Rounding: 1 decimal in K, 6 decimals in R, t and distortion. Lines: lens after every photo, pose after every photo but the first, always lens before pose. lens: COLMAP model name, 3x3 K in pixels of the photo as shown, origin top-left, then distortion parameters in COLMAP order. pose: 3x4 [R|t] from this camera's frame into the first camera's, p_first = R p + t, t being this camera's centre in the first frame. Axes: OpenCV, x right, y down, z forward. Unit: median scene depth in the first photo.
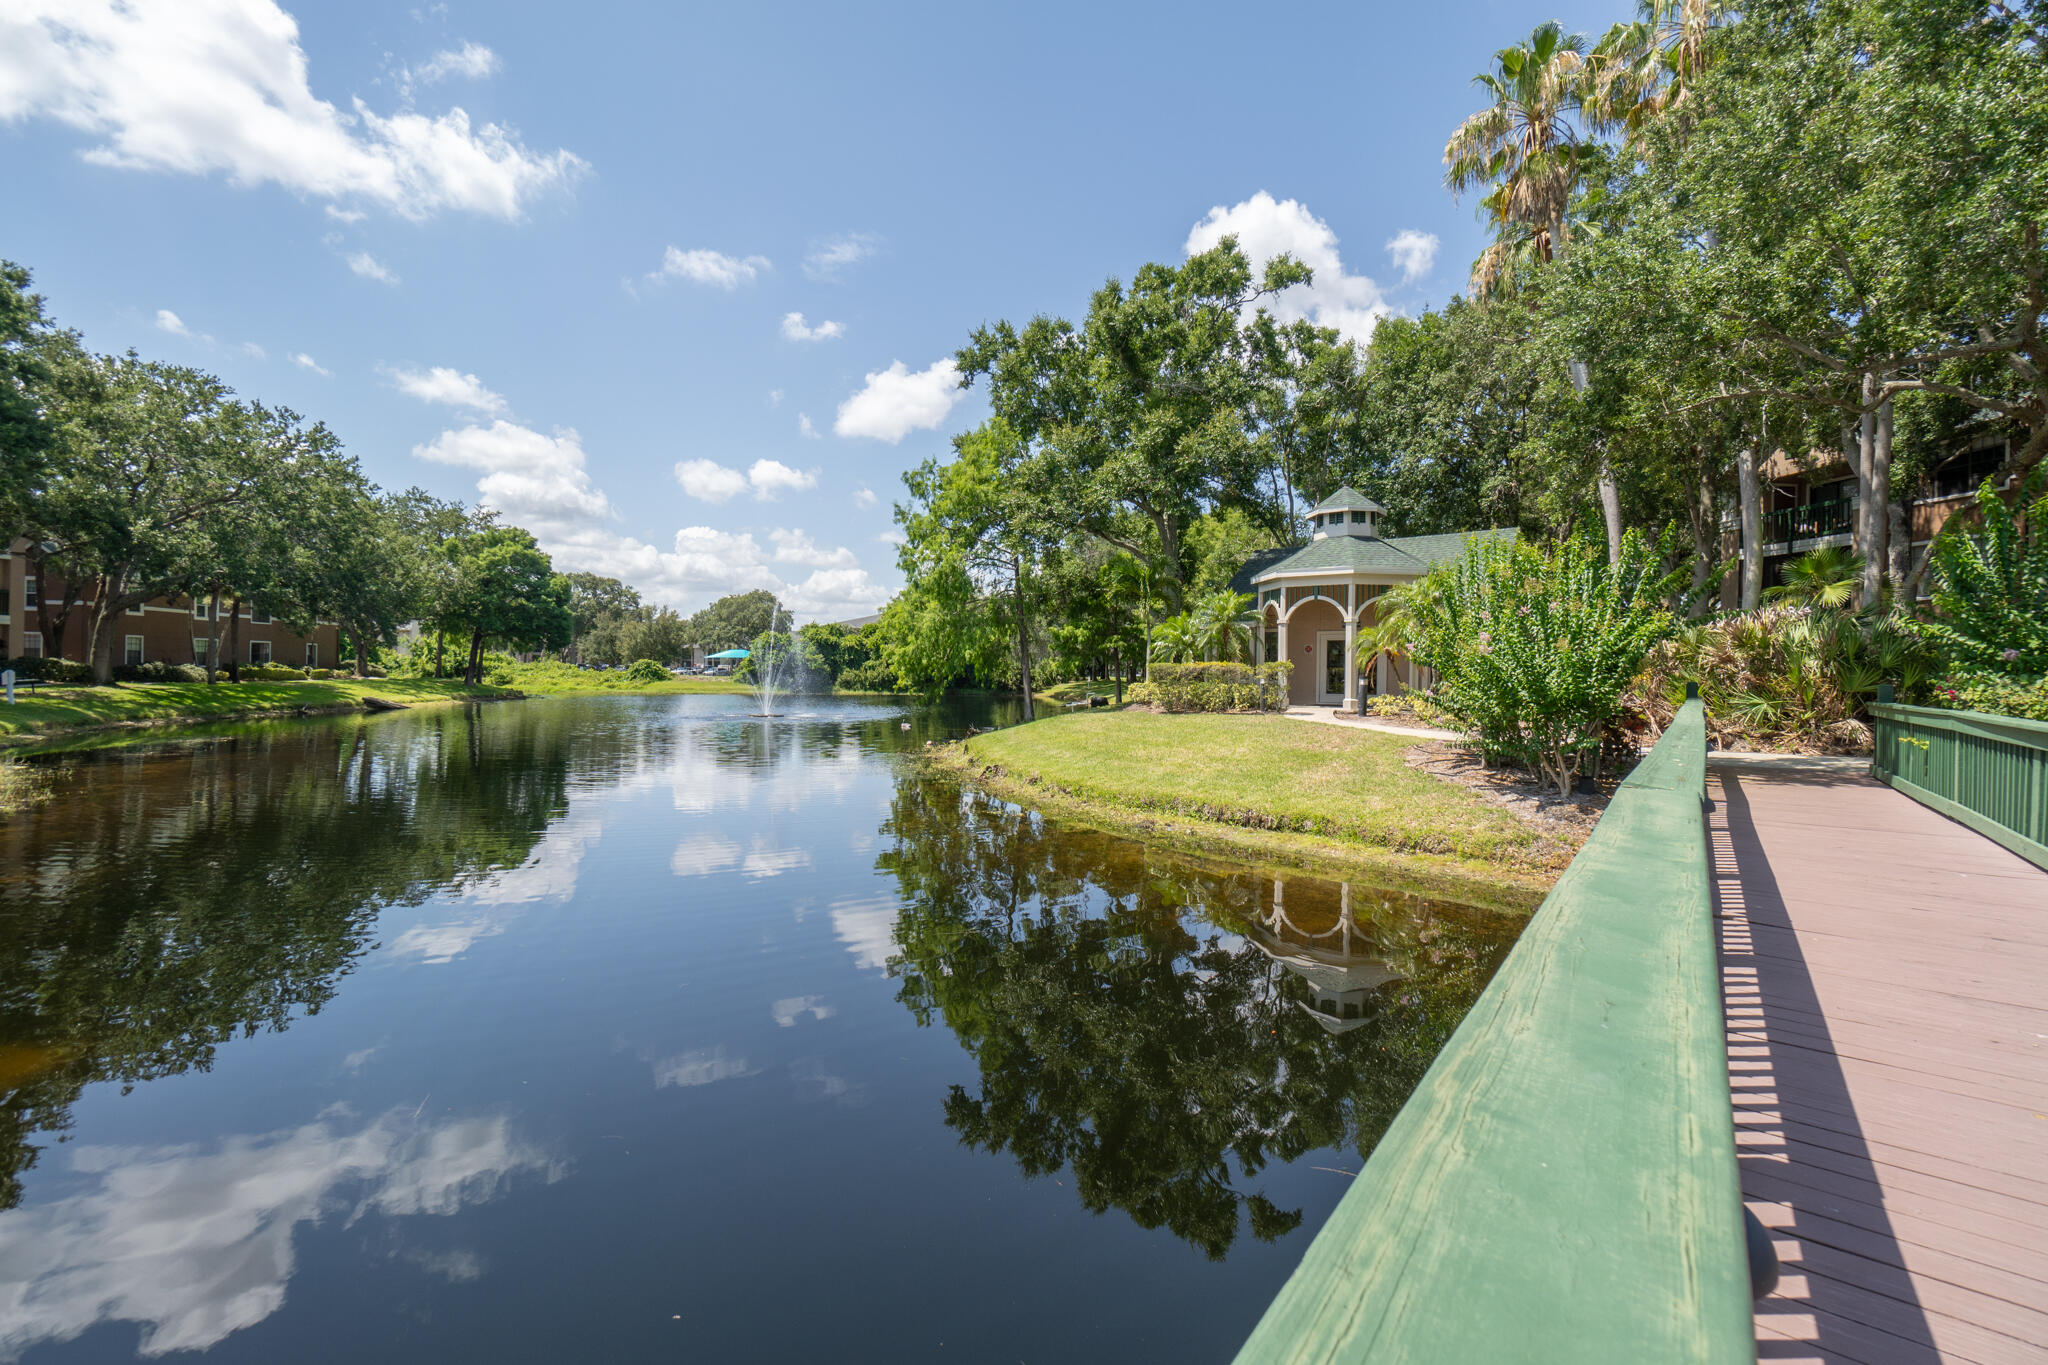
lens RADIAL K [[876.5, 0, 1024.8], [0, 876.5, 671.9], [0, 0, 1]] dist [0.000195, 0.000192]
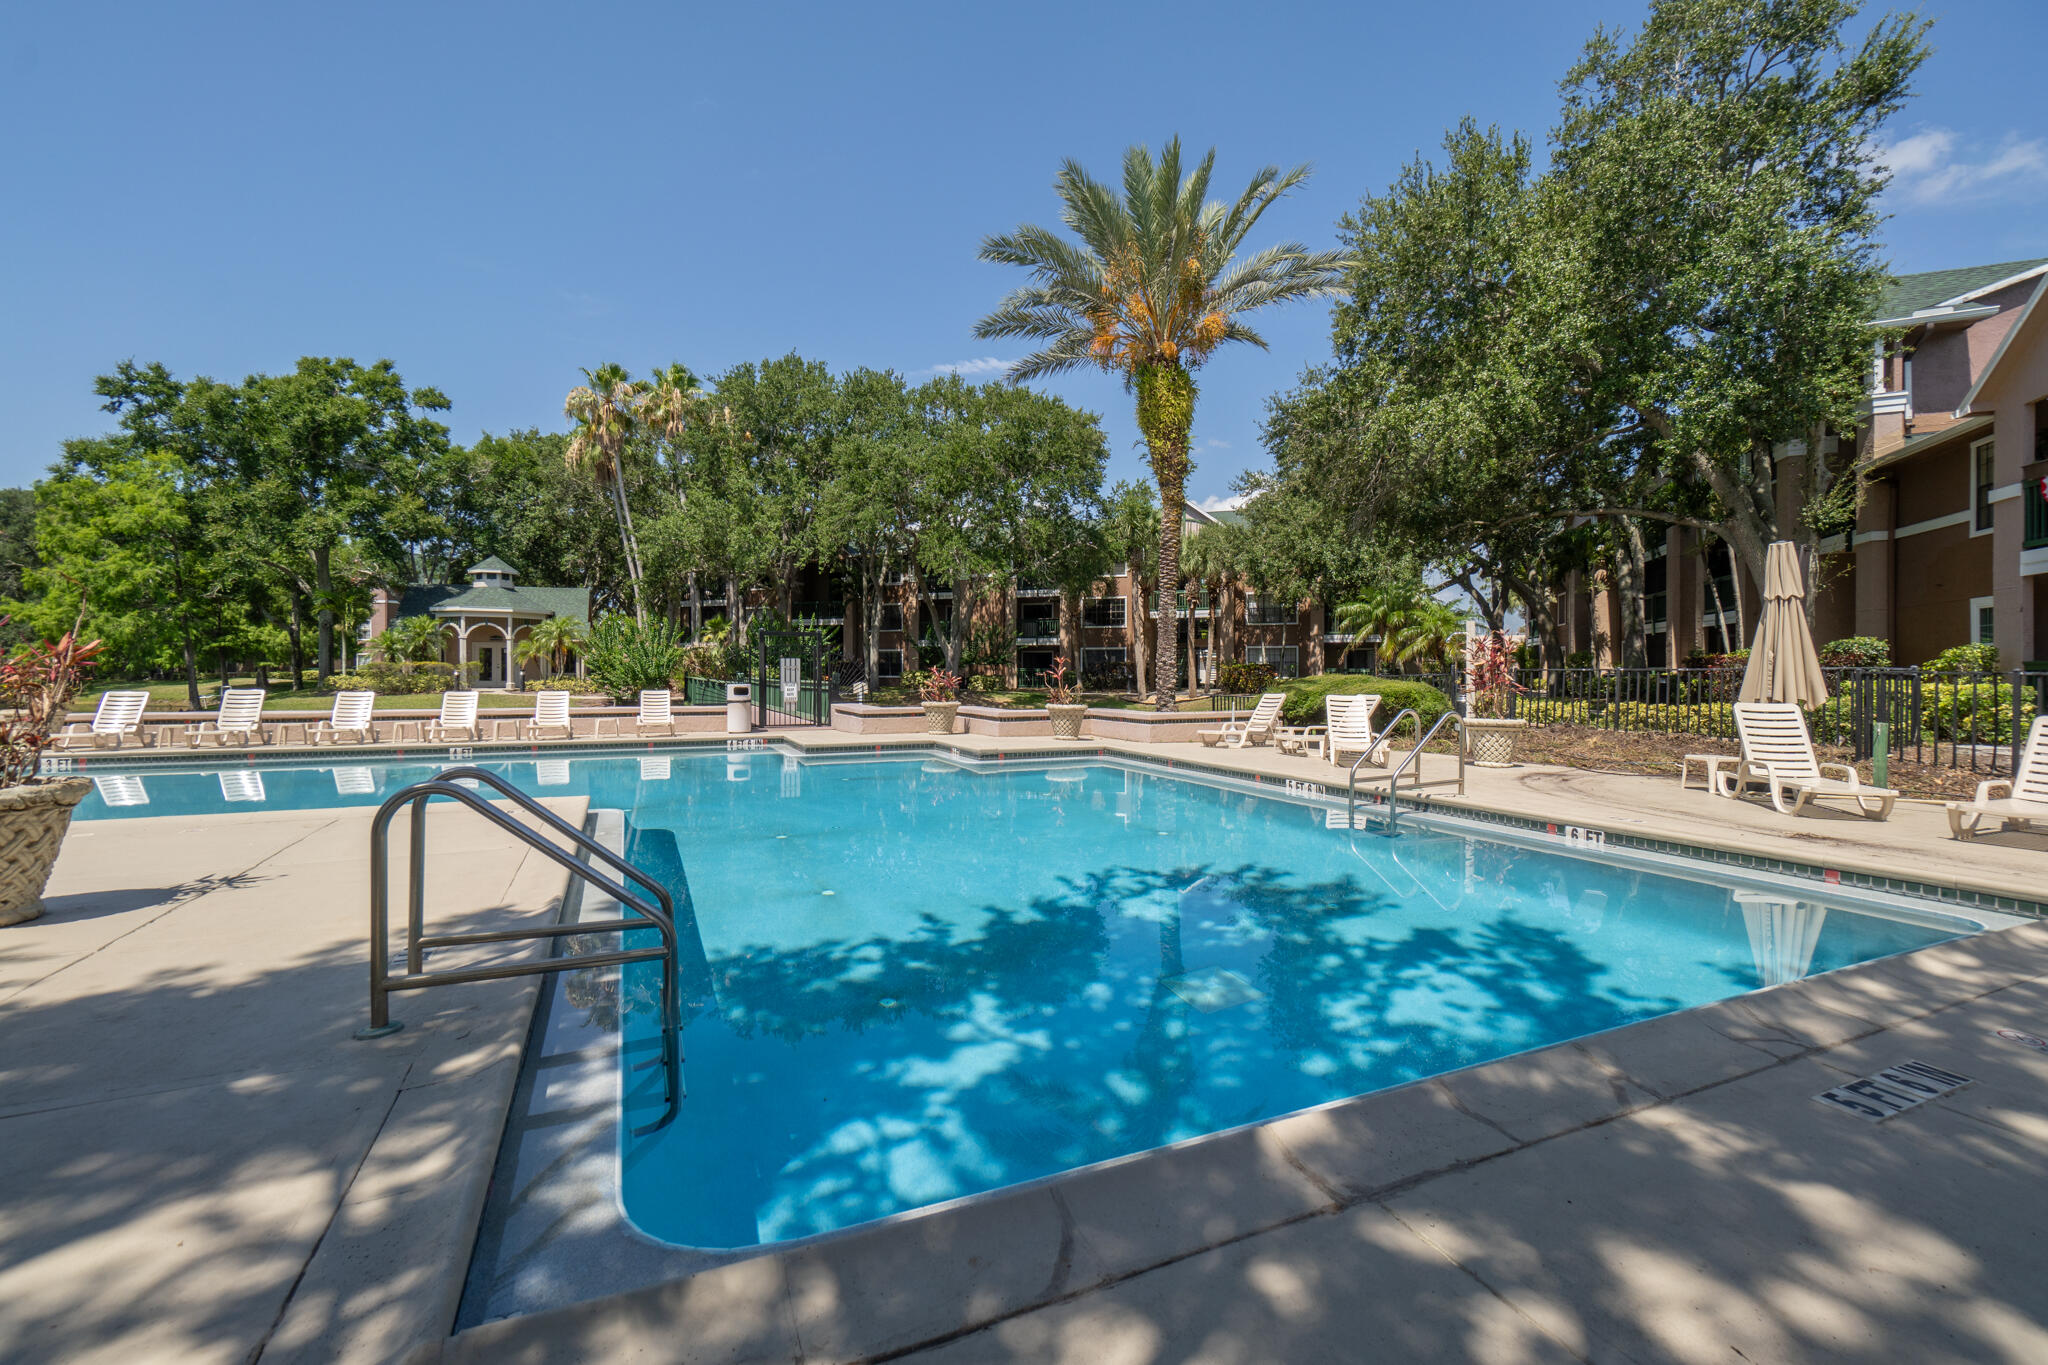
lens RADIAL K [[883.0, 0, 1023.7], [0, 883.0, 678.9], [0, 0, 1]] dist [-0.003006, 0.000490]
pose [[0.473801, -0.014616, 0.880511, -0.562056], [0.004410, 0.999889, 0.014225, 0.001563], [-0.880621, -0.002857, 0.473812, -0.601798]]
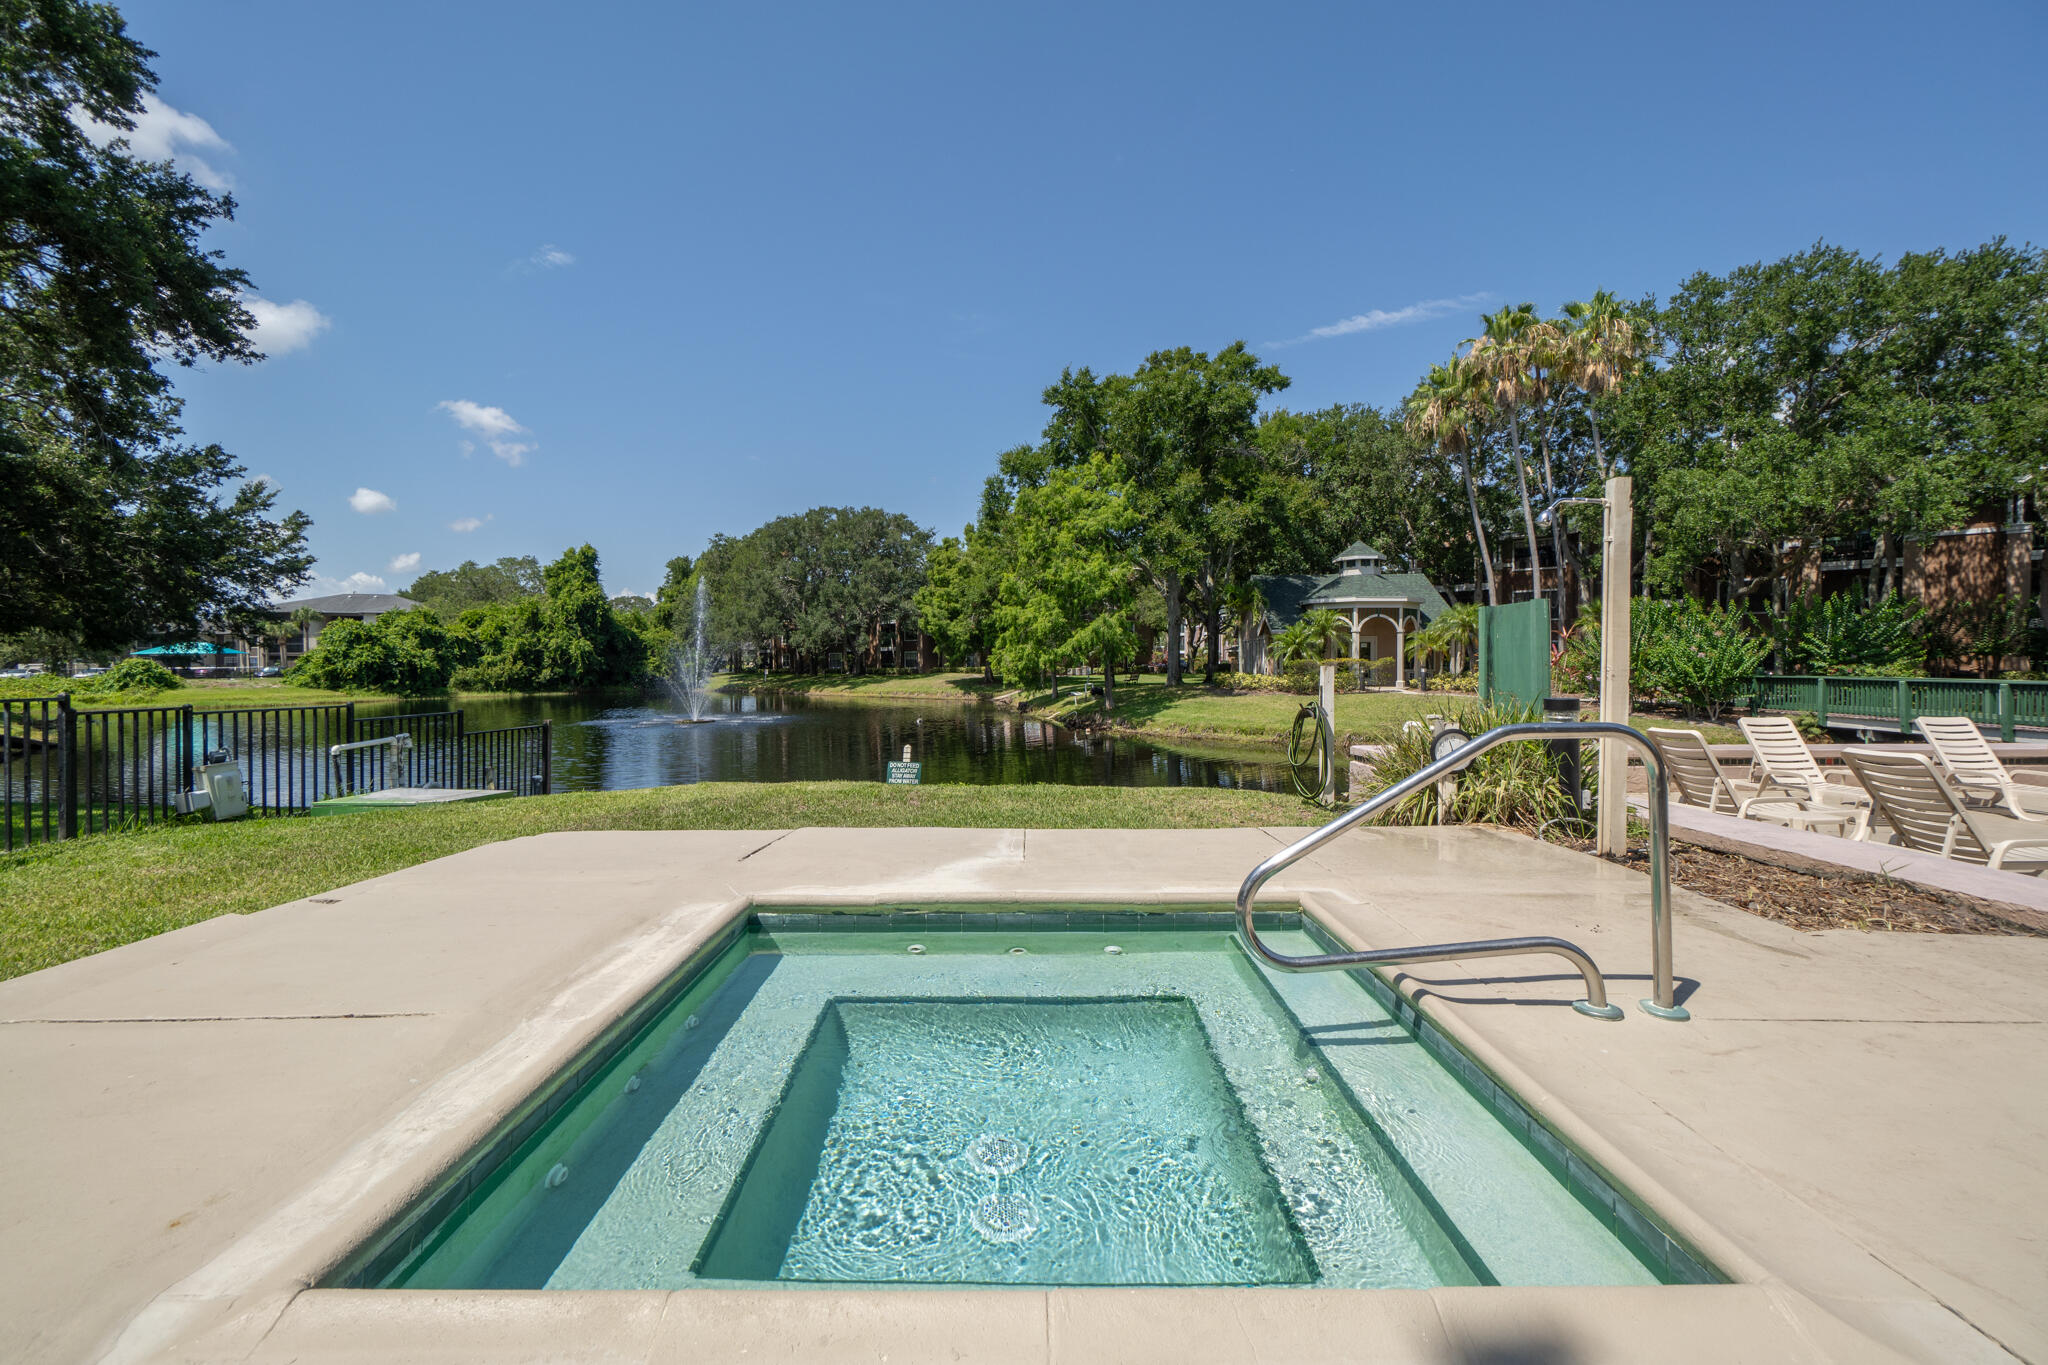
lens RADIAL K [[883.0, 0, 1023.7], [0, 883.0, 678.9], [0, 0, 1]] dist [-0.003006, 0.000490]
pose [[0.794665, -0.022268, 0.606640, -0.904389], [0.010951, 0.999690, 0.022352, -0.012455], [-0.606950, -0.011119, 0.794662, 0.121667]]
